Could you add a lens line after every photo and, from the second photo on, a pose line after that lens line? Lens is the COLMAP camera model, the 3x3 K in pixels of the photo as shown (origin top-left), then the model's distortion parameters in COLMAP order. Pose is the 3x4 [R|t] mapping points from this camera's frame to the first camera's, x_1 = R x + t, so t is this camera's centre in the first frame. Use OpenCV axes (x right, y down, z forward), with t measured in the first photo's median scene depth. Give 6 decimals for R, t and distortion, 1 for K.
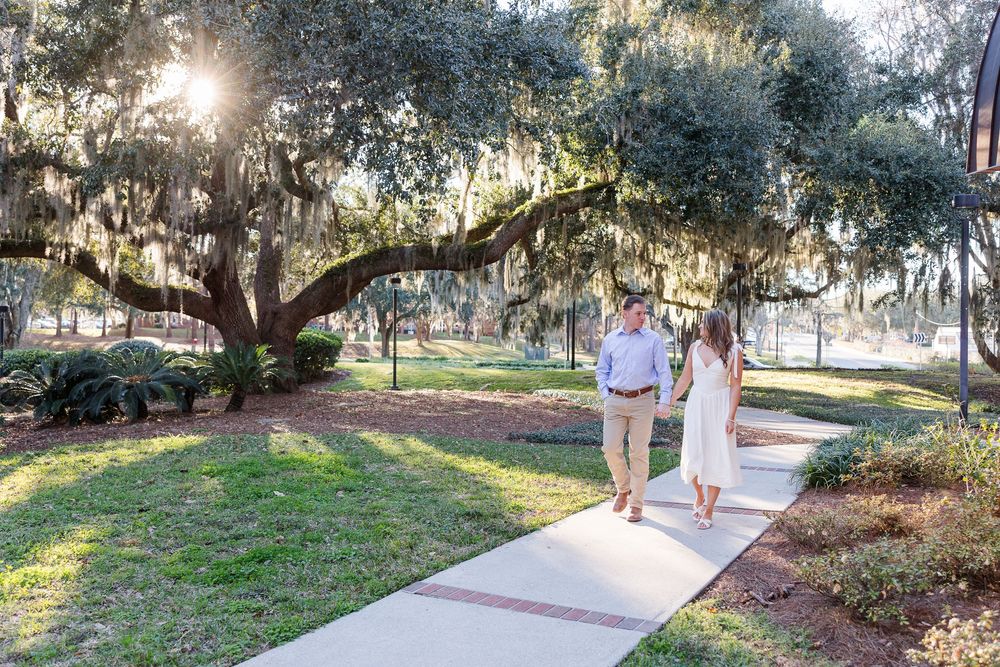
lens RADIAL K [[937.6, 0, 500.0], [0, 937.6, 333.5], [0, 0, 1]] dist [-0.004509, -0.002090]
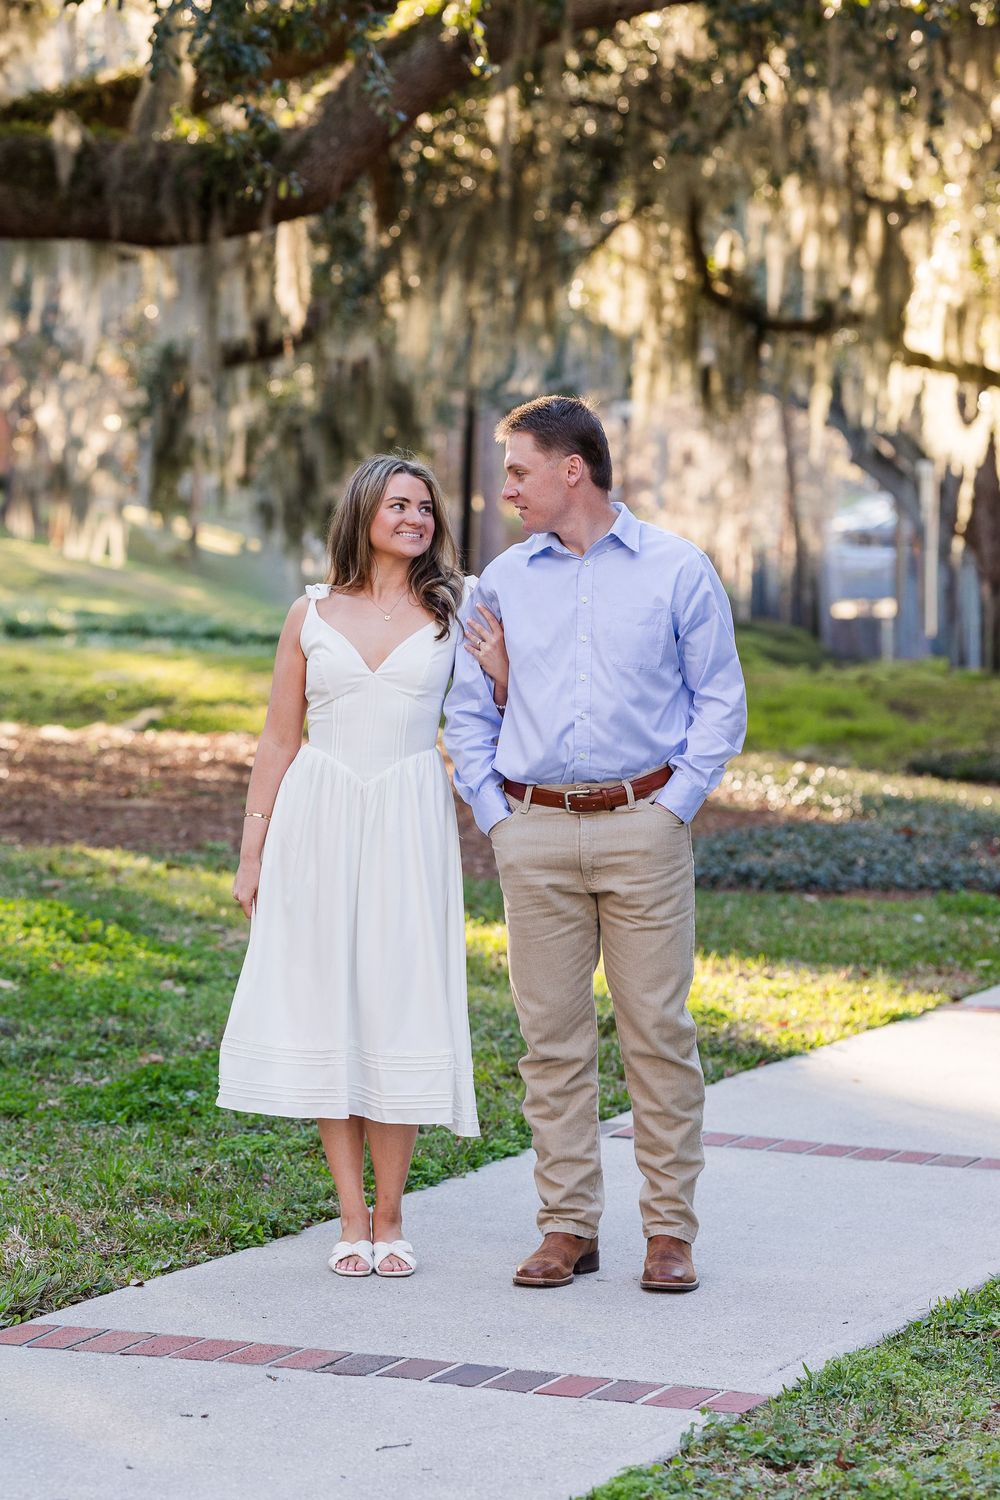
lens RADIAL K [[5000.6, 0, 500.0], [0, 5000.6, 750.0], [0, 0, 1]] dist [0.107275, 0.448204]
pose [[0.993384, 0.001814, 0.114825, -0.102044], [-0.007778, 0.998642, 0.051518, -0.002523], [-0.114576, -0.052070, 0.992049, -0.321214]]
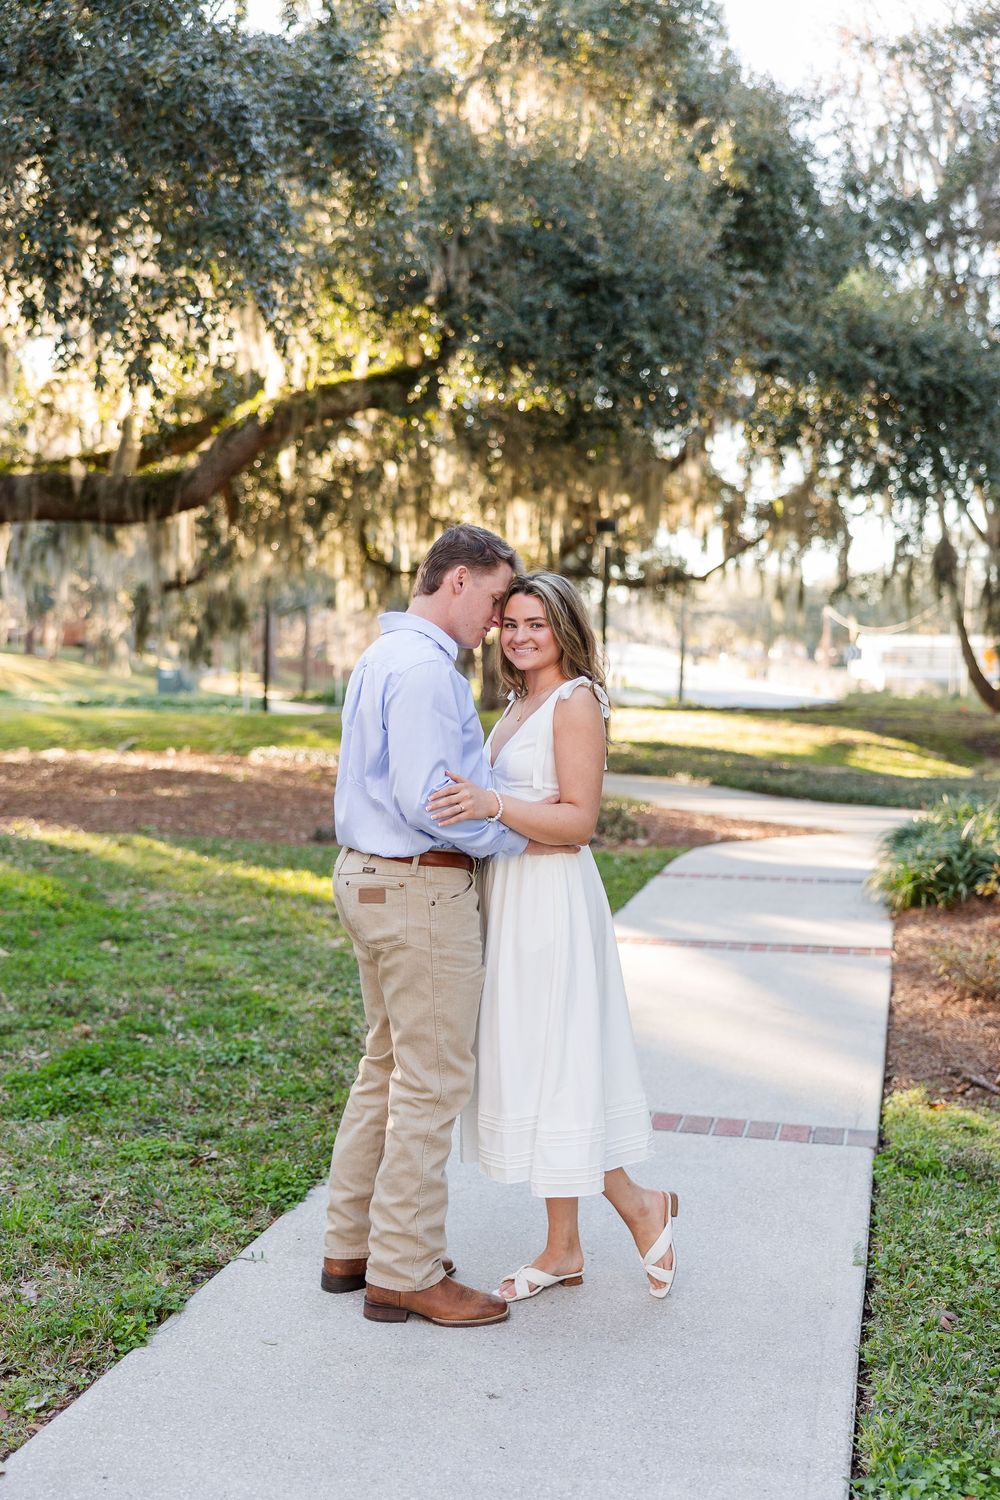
lens RADIAL K [[1748.7, 0, 500.0], [0, 1748.7, 750.0], [0, 0, 1]] dist [0.006681, -0.024149]
pose [[0.970015, -0.009829, 0.242846, -0.075423], [-0.004840, 0.998203, 0.059734, -0.000361], [-0.242997, -0.059118, 0.968224, -0.003676]]
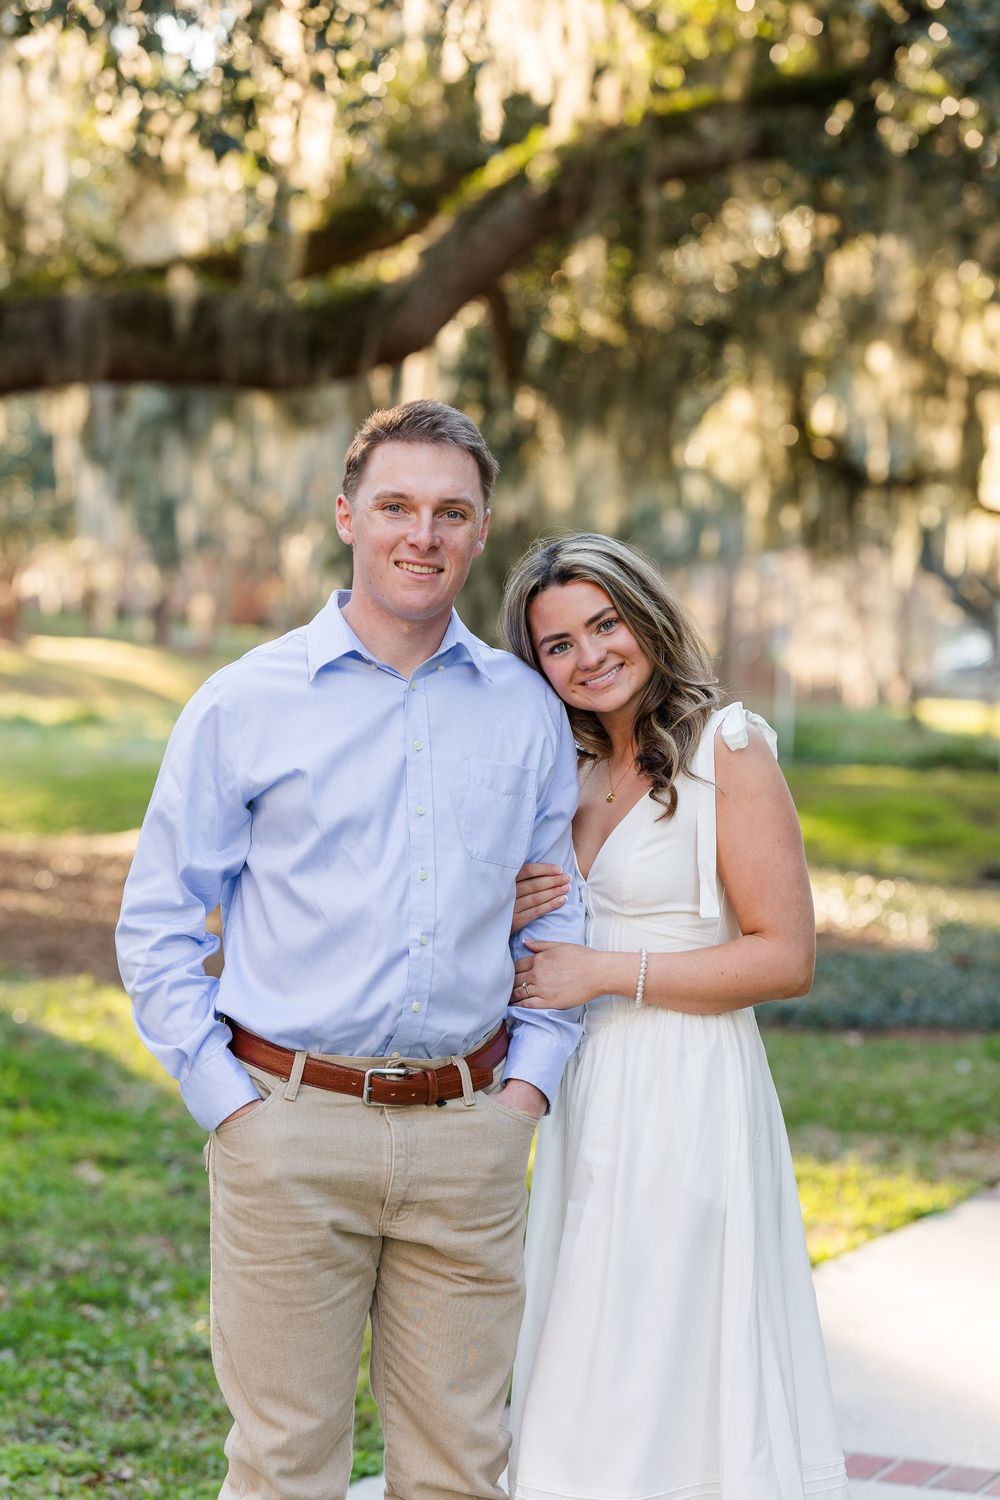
lens RADIAL K [[3810.4, 0, 499.2], [0, 3810.4, 792.2], [0, 0, 1]] dist [0.117610, 0.506375]
pose [[0.997761, 0.012903, 0.065627, -0.046810], [-0.015910, 0.998837, 0.045504, -0.003394], [-0.064964, -0.046446, 0.996806, -0.086896]]
